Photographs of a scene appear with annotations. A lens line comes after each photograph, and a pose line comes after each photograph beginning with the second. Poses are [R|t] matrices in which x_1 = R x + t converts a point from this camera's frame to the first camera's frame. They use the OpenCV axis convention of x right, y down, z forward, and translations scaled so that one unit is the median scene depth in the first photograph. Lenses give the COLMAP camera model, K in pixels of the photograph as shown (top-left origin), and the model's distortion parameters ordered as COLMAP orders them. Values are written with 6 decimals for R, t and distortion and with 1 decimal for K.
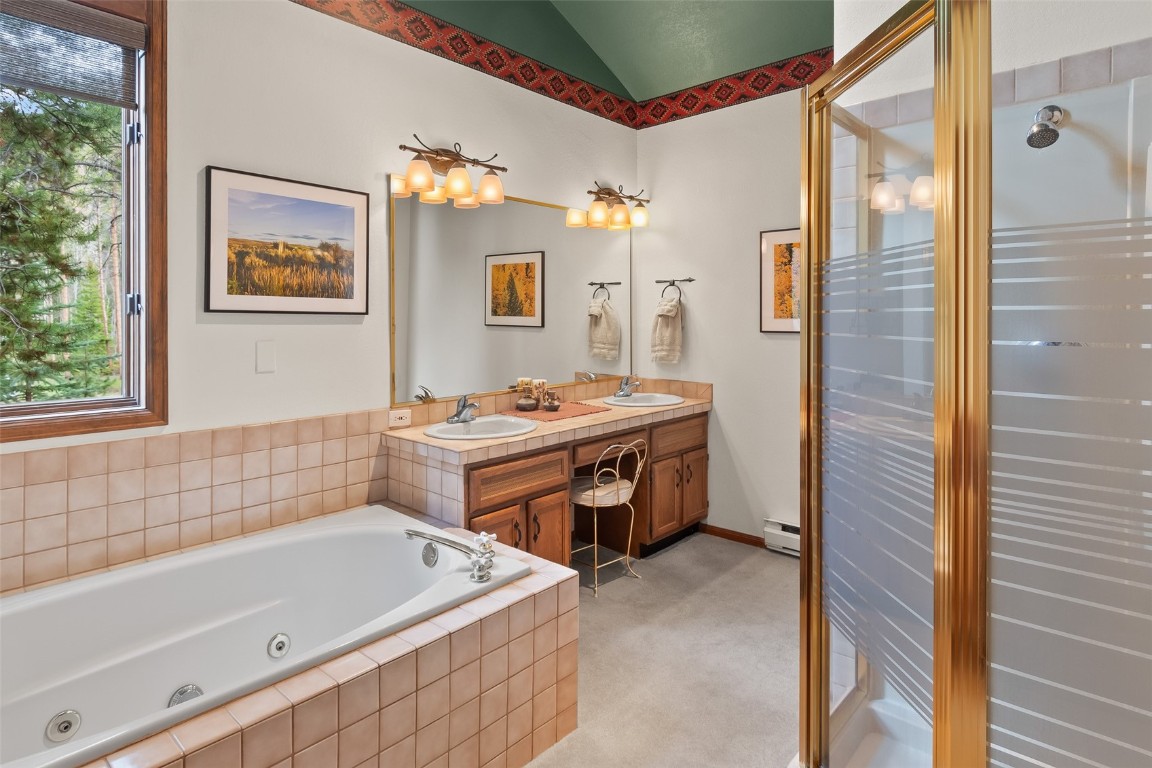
lens RADIAL K [[618.3, 0, 575.7], [0, 618.3, 334.6], [0, 0, 1]] dist [-0.001115, -0.000280]
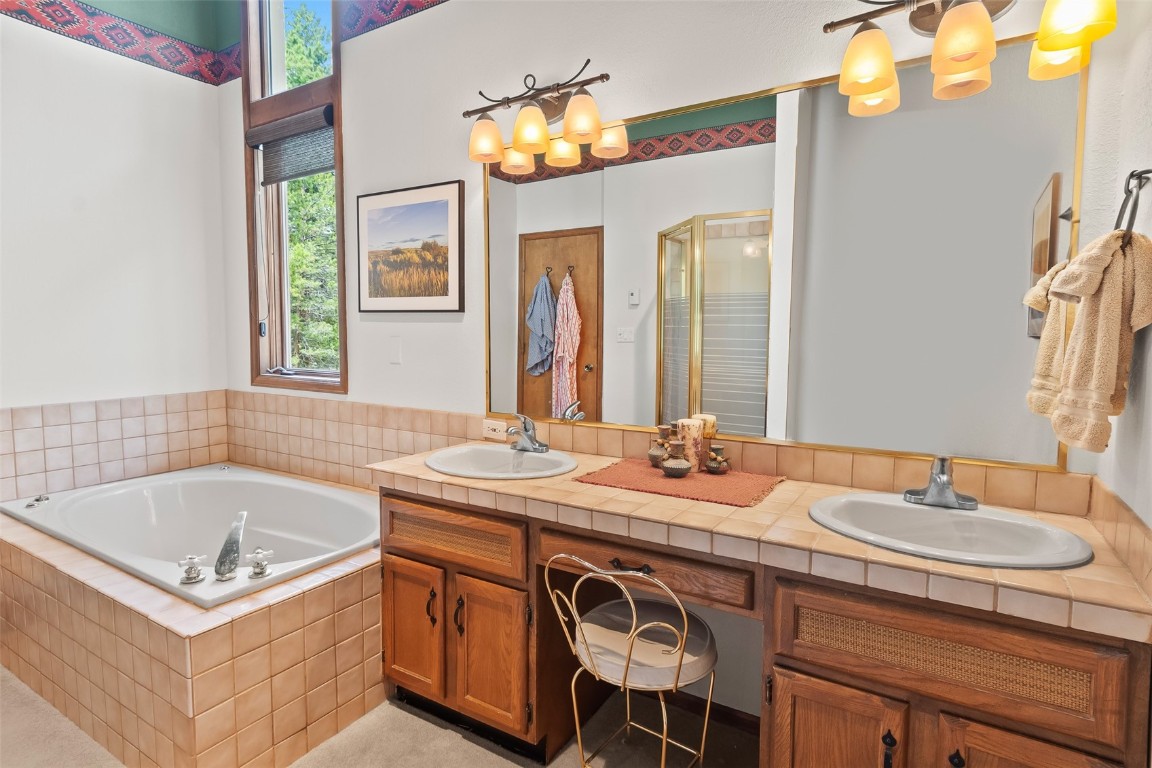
lens RADIAL K [[606.9, 0, 576.0], [0, 606.9, 384.0], [0, 0, 1]] dist [0.013006, -0.000175]
pose [[0.171304, 0.091015, -0.981005, 0.653431], [-0.025956, 0.995795, 0.087855, -0.009933], [0.984876, 0.010413, 0.172946, 1.087203]]
